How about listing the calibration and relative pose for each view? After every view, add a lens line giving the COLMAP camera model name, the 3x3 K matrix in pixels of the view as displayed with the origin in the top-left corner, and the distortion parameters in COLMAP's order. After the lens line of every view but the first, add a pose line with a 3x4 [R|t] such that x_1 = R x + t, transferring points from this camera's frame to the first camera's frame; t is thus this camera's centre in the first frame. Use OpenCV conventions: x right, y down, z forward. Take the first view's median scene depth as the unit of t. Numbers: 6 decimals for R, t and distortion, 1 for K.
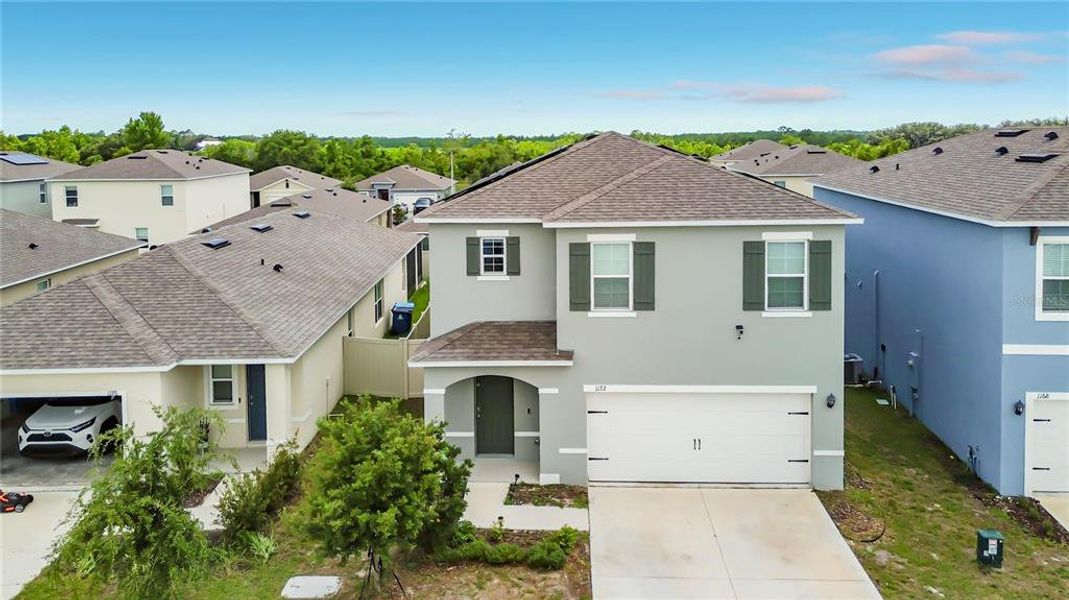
lens RADIAL K [[769.0, 0, 491.8], [0, 769.0, 242.6], [0, 0, 1]] dist [0.031160, -0.006192]
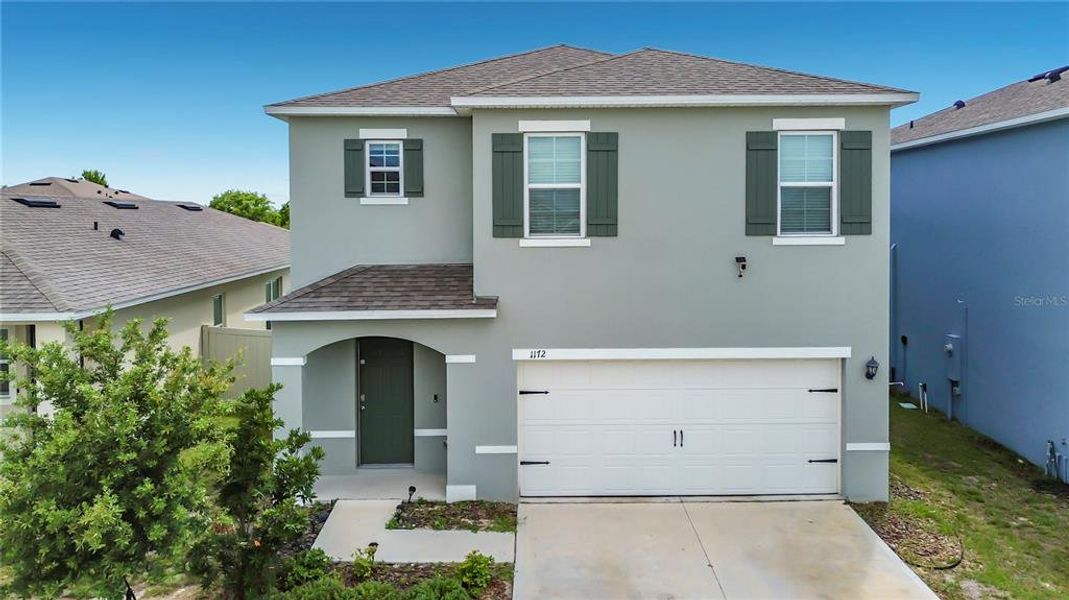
lens RADIAL K [[775.2, 0, 507.0], [0, 775.2, 285.2], [0, 0, 1]] dist [0.039328, -0.043826]
pose [[0.997456, 0.010051, 0.070574, 0.066831], [-0.006977, 0.999022, -0.043666, 0.159749], [-0.070944, 0.043062, 0.996550, 0.327355]]
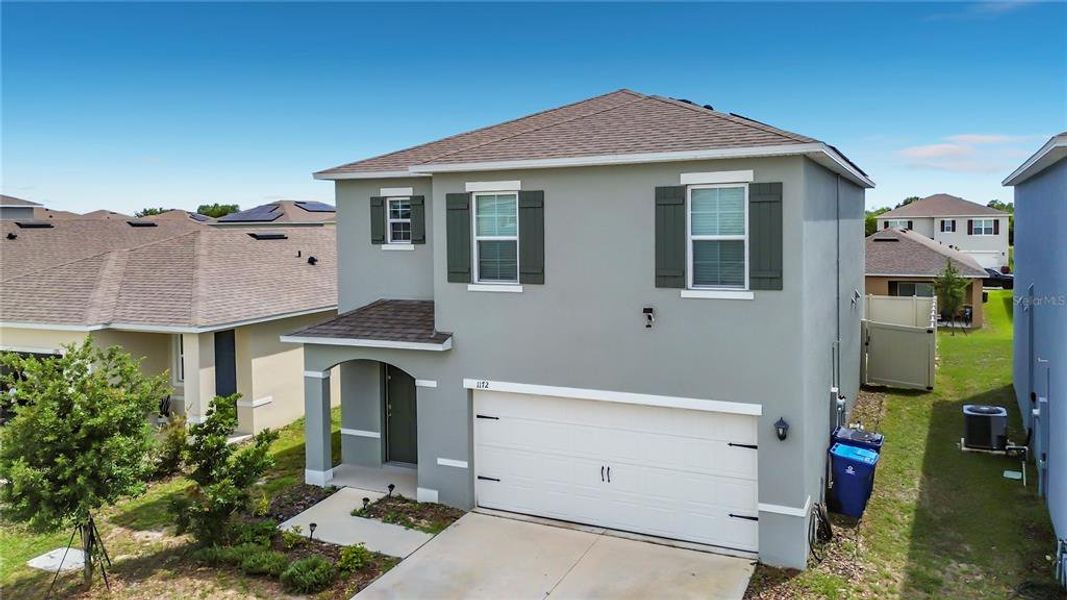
lens RADIAL K [[753.5, 0, 533.5], [0, 753.5, 300.0], [0, 0, 1]] dist [0.060694, -0.002709]
pose [[0.931813, 0.045288, -0.360102, 0.460359], [-0.052378, 0.998578, -0.009948, 0.109930], [0.359140, 0.028131, 0.932860, 0.313443]]
